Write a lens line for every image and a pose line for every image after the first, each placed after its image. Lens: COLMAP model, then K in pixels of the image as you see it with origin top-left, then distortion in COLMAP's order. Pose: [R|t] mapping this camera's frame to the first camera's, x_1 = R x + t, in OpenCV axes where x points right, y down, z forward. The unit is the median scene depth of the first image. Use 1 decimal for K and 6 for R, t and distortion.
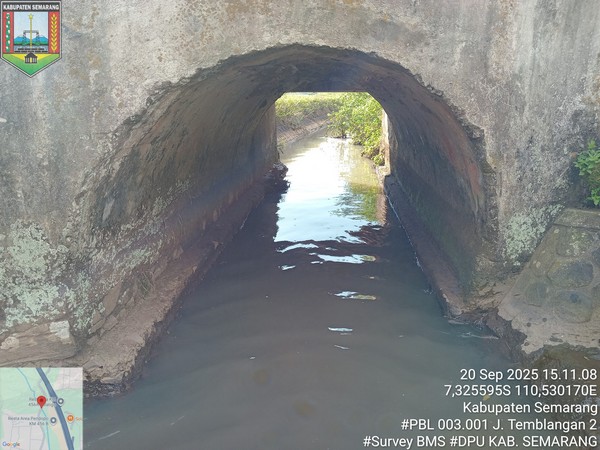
lens RADIAL K [[451.2, 0, 300.0], [0, 451.2, 225.0], [0, 0, 1]] dist [0.007426, -0.007193]
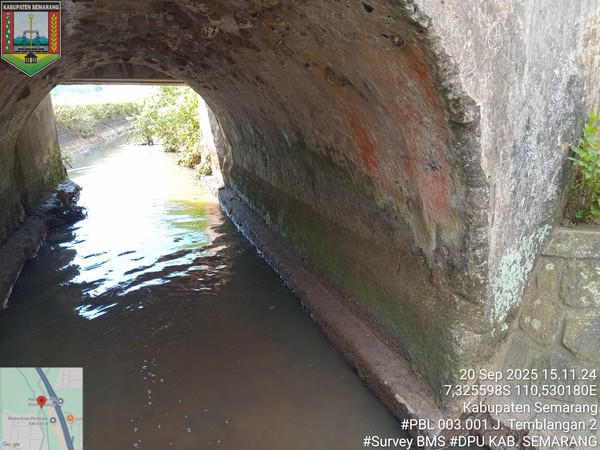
lens RADIAL K [[451.2, 0, 300.0], [0, 451.2, 225.0], [0, 0, 1]] dist [0.007426, -0.007193]
pose [[0.911202, -0.117077, 0.394974, -0.001657], [0.121699, 0.992476, 0.013426, -0.076122], [-0.393574, 0.035834, 0.918594, 0.430888]]
